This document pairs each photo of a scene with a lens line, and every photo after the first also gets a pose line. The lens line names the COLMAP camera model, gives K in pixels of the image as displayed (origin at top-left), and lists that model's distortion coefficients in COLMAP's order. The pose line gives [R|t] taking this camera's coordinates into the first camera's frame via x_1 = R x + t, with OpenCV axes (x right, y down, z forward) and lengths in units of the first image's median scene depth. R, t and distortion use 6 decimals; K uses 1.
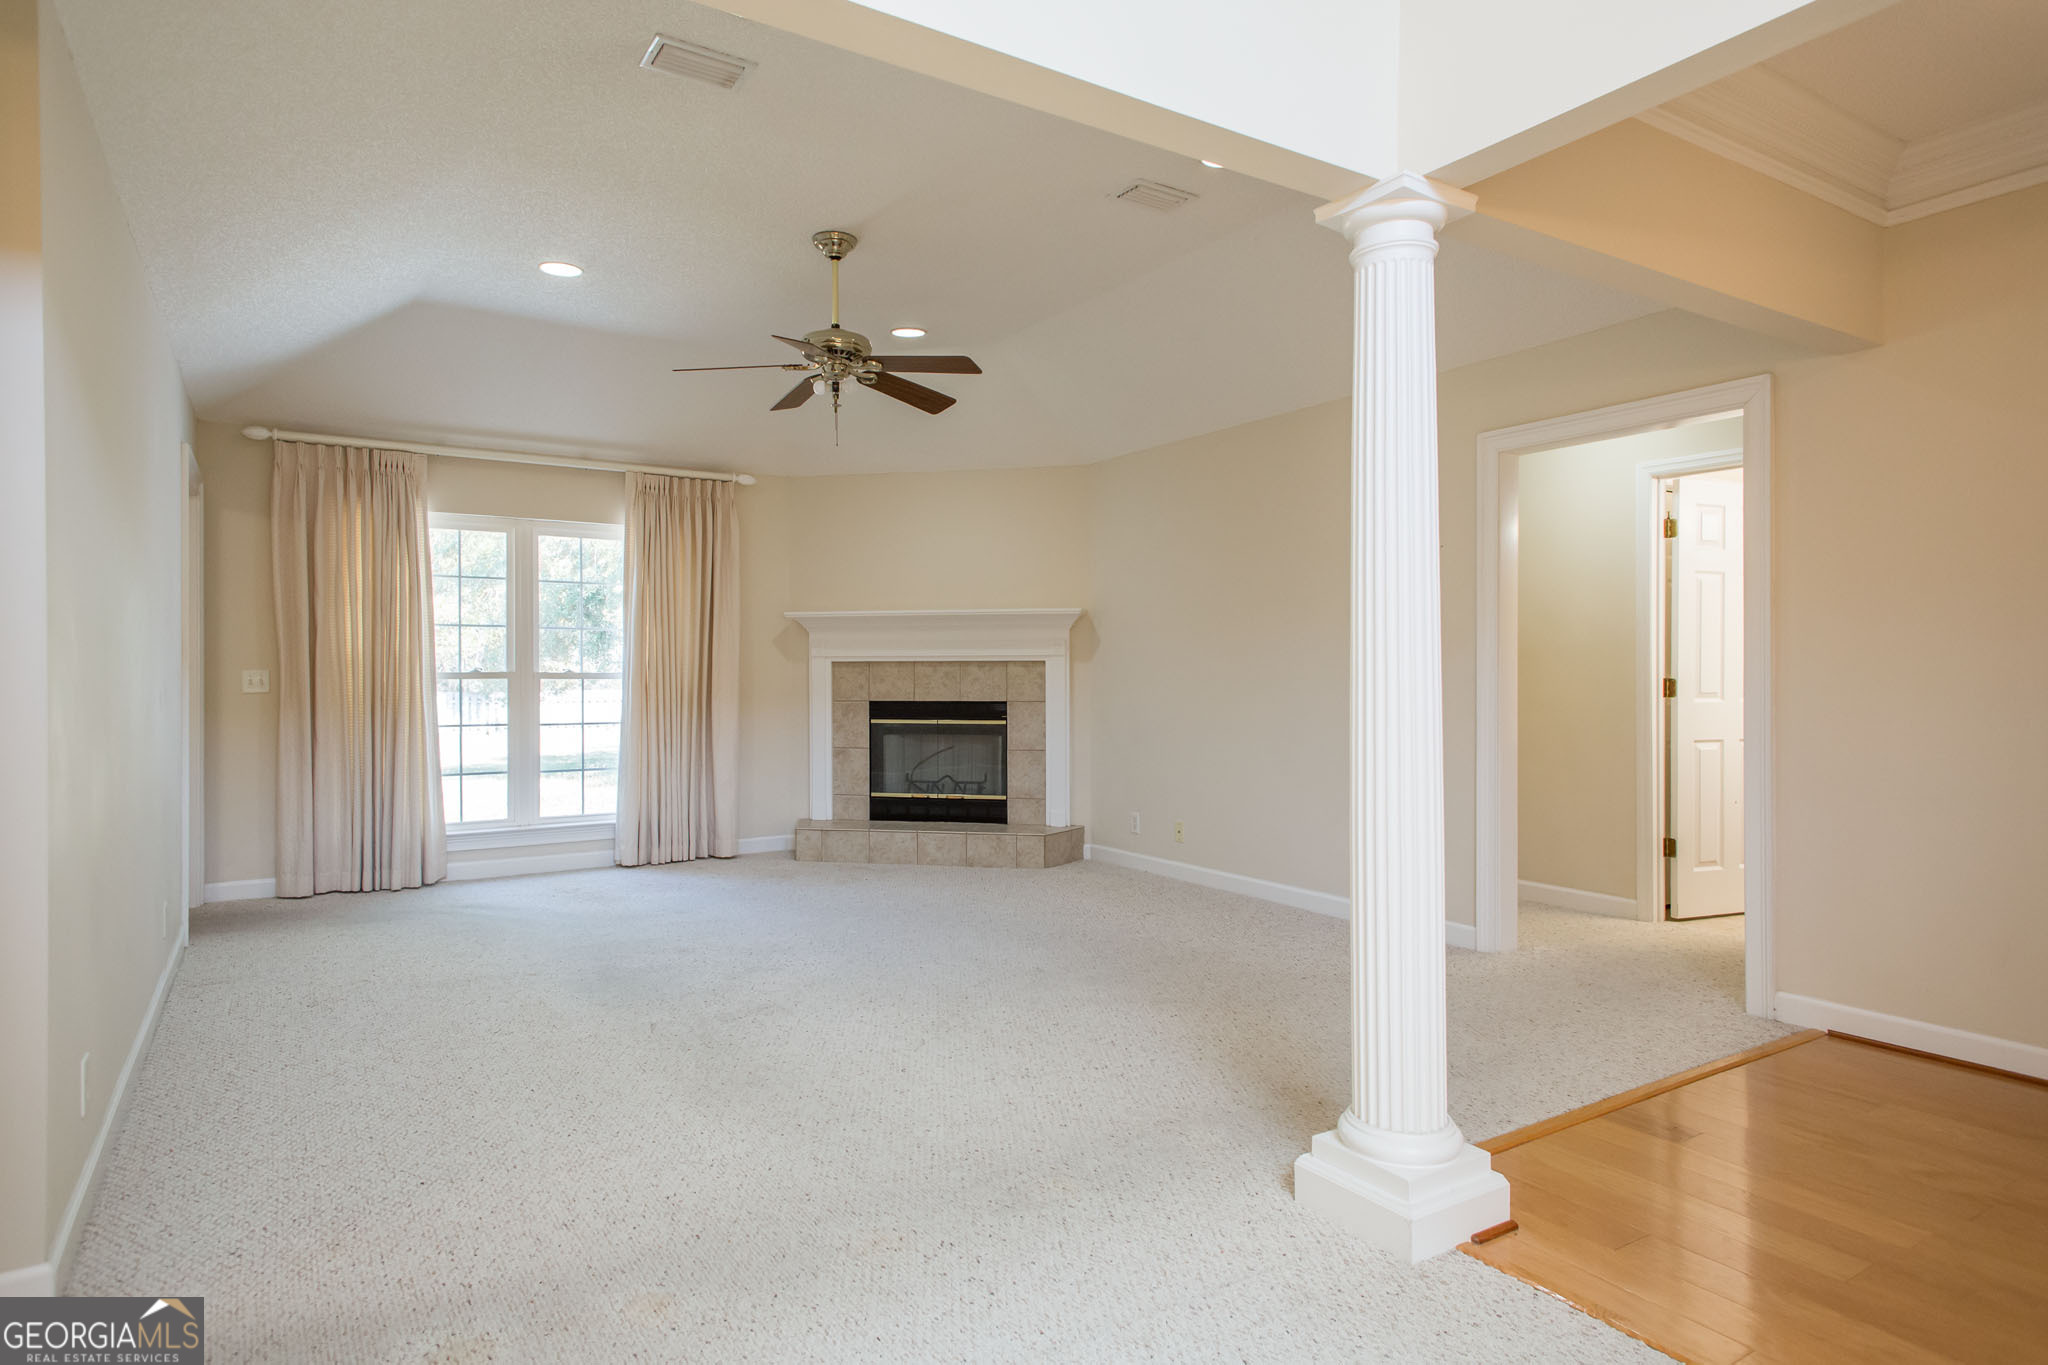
lens RADIAL K [[1146.9, 0, 1088.1], [0, 1146.9, 673.3], [0, 0, 1]] dist [0.020860, -0.002652]
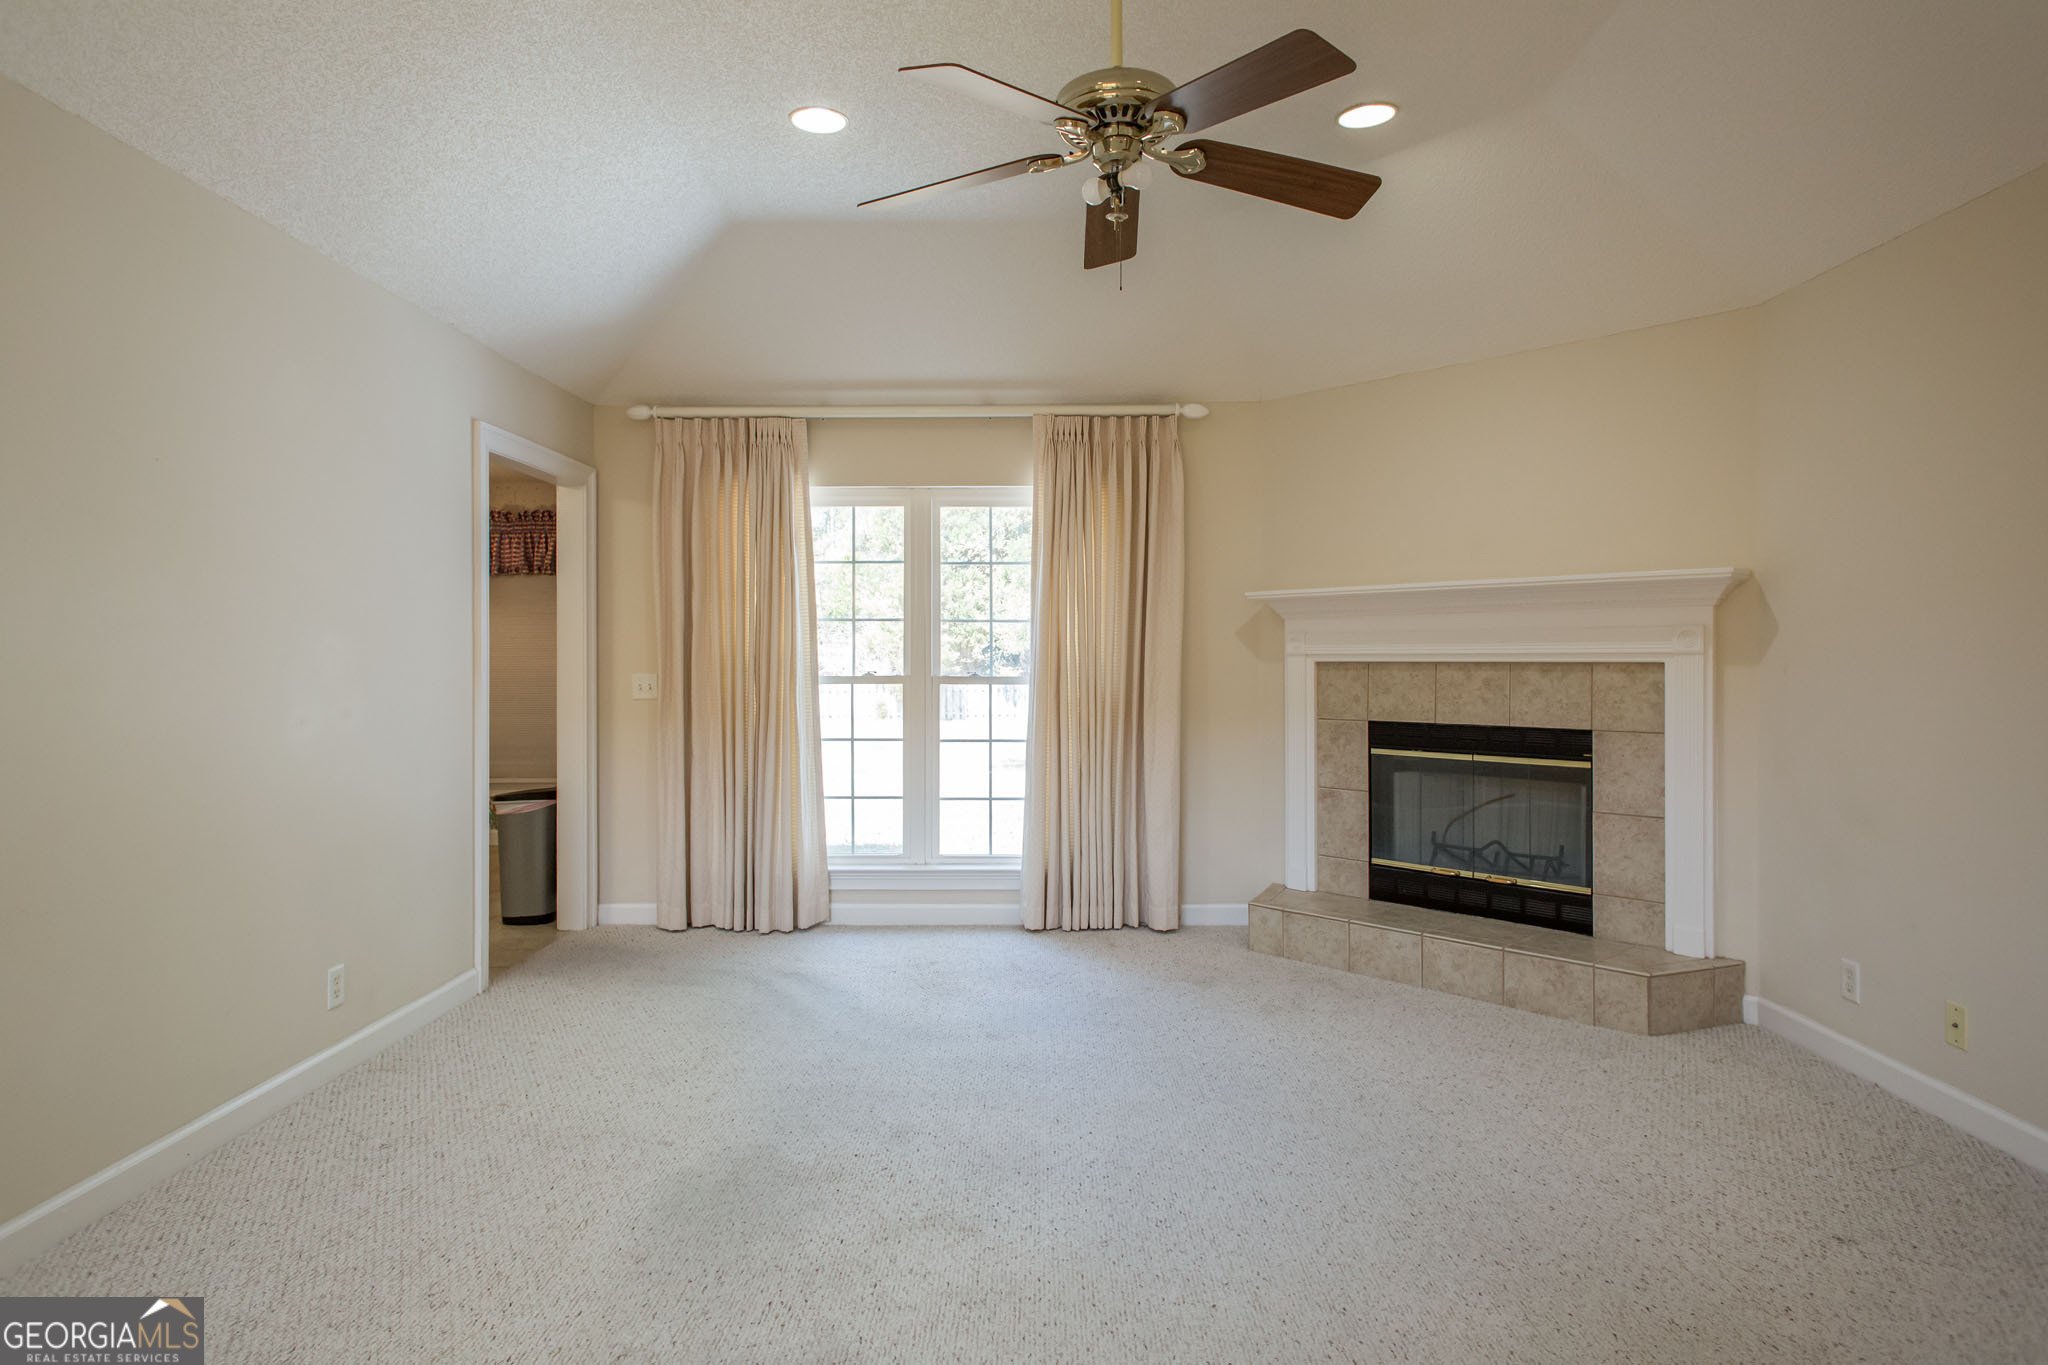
lens RADIAL K [[1146.9, 0, 1039.6], [0, 1146.9, 662.1], [0, 0, 1]] dist [0.020860, -0.002652]
pose [[0.804851, 0.004253, -0.593461, 0.059299], [-0.002081, 0.999988, 0.004346, -0.014188], [0.593473, -0.002263, 0.804851, 0.392057]]
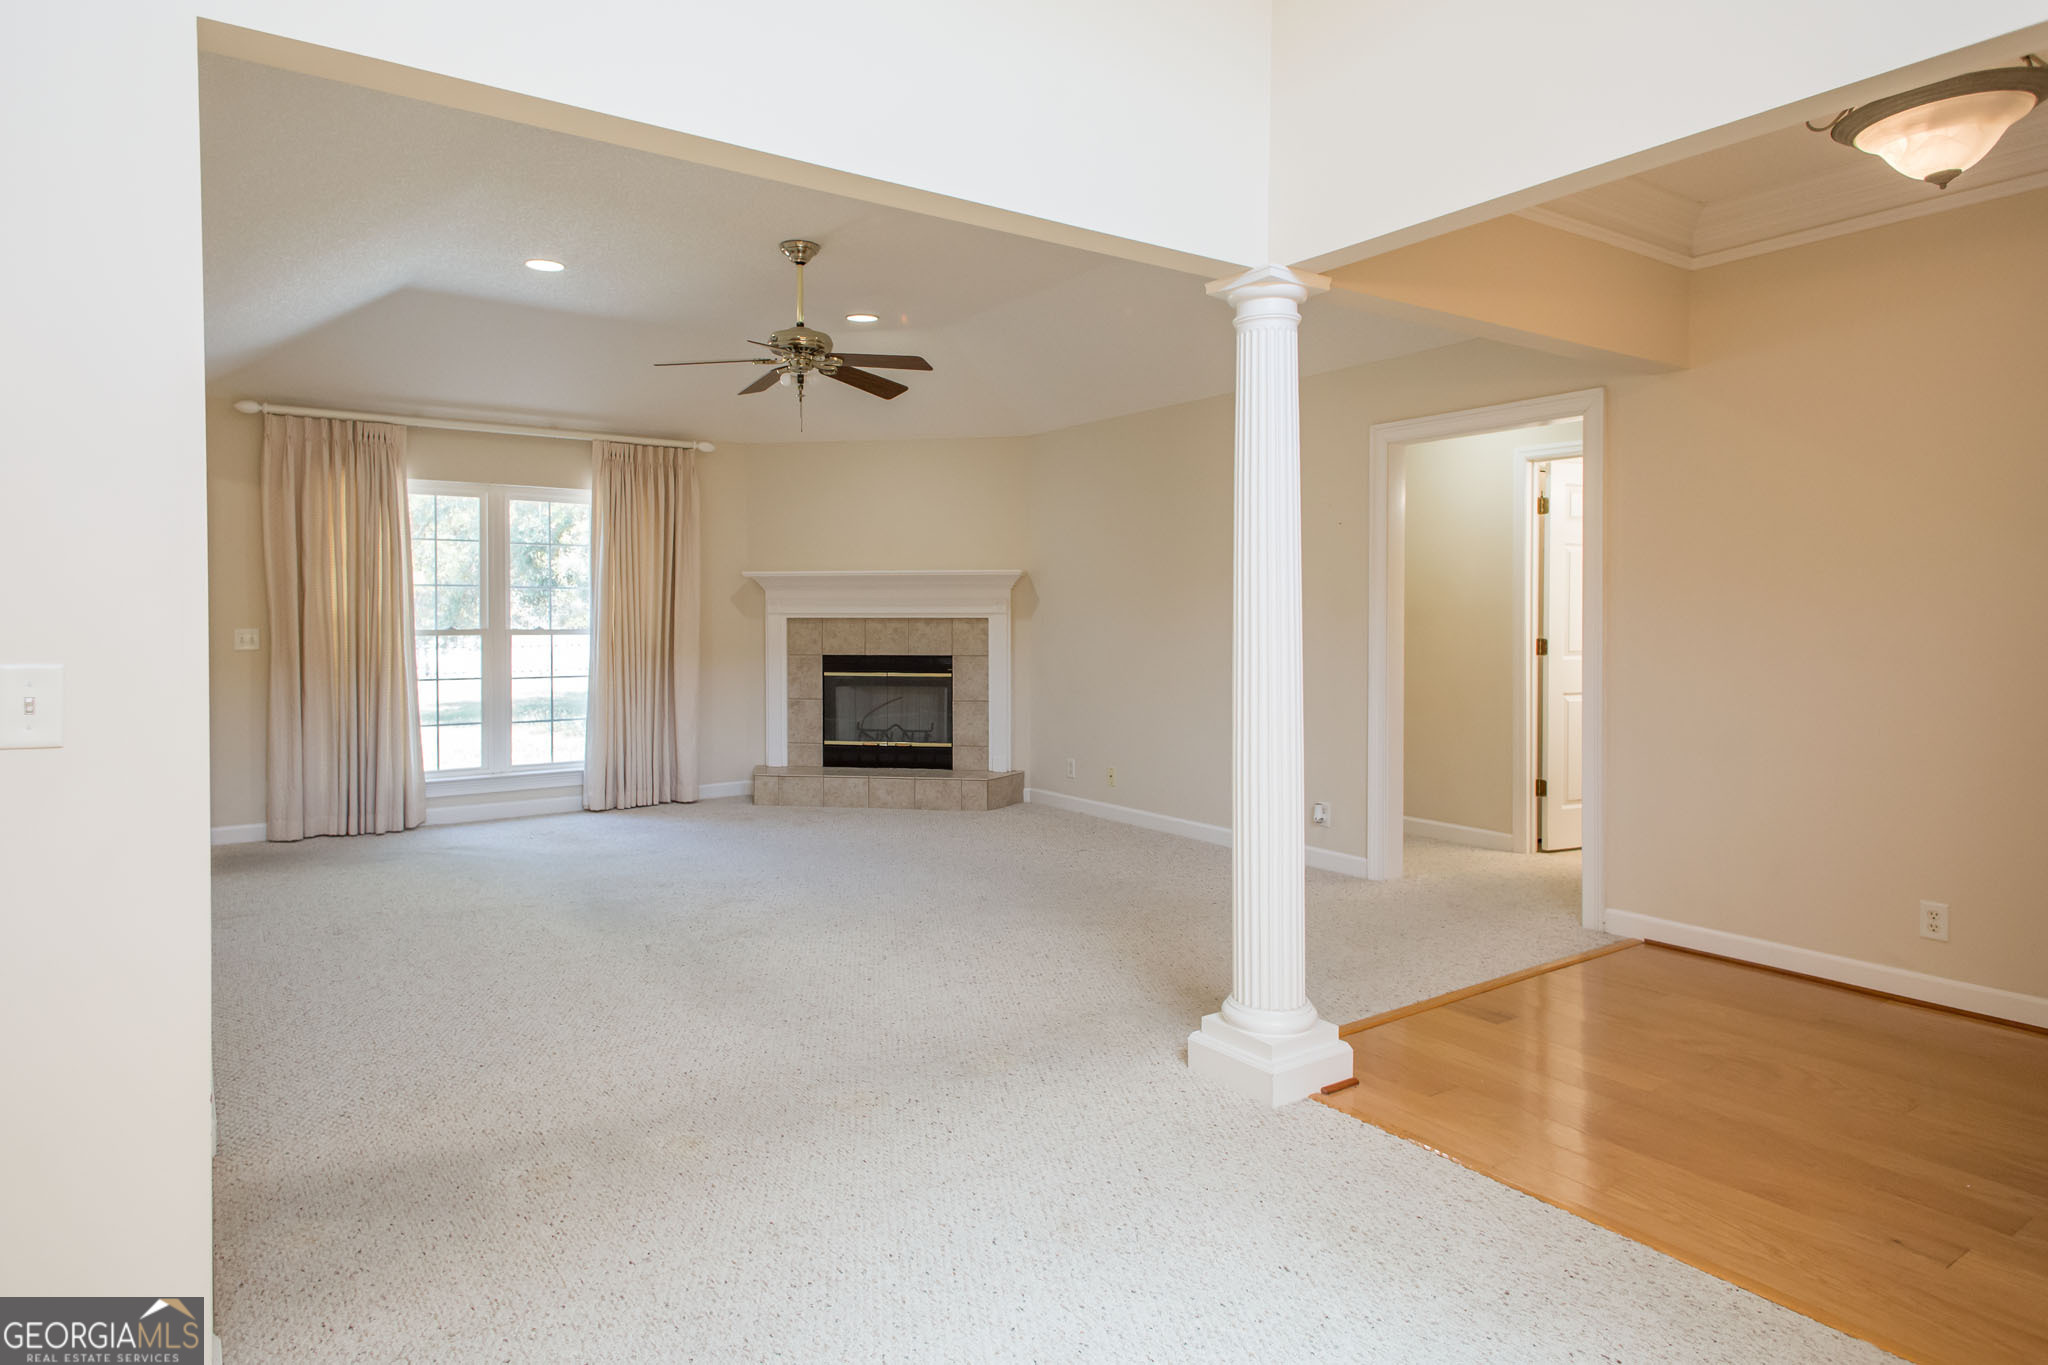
lens RADIAL K [[1146.9, 0, 1081.7], [0, 1146.9, 628.1], [0, 0, 1]] dist [0.020860, -0.002652]
pose [[0.998965, 0.001339, 0.045462, 0.001636], [-0.001769, 0.999954, 0.009431, -0.012766], [-0.045447, -0.009502, 0.998922, -0.087366]]
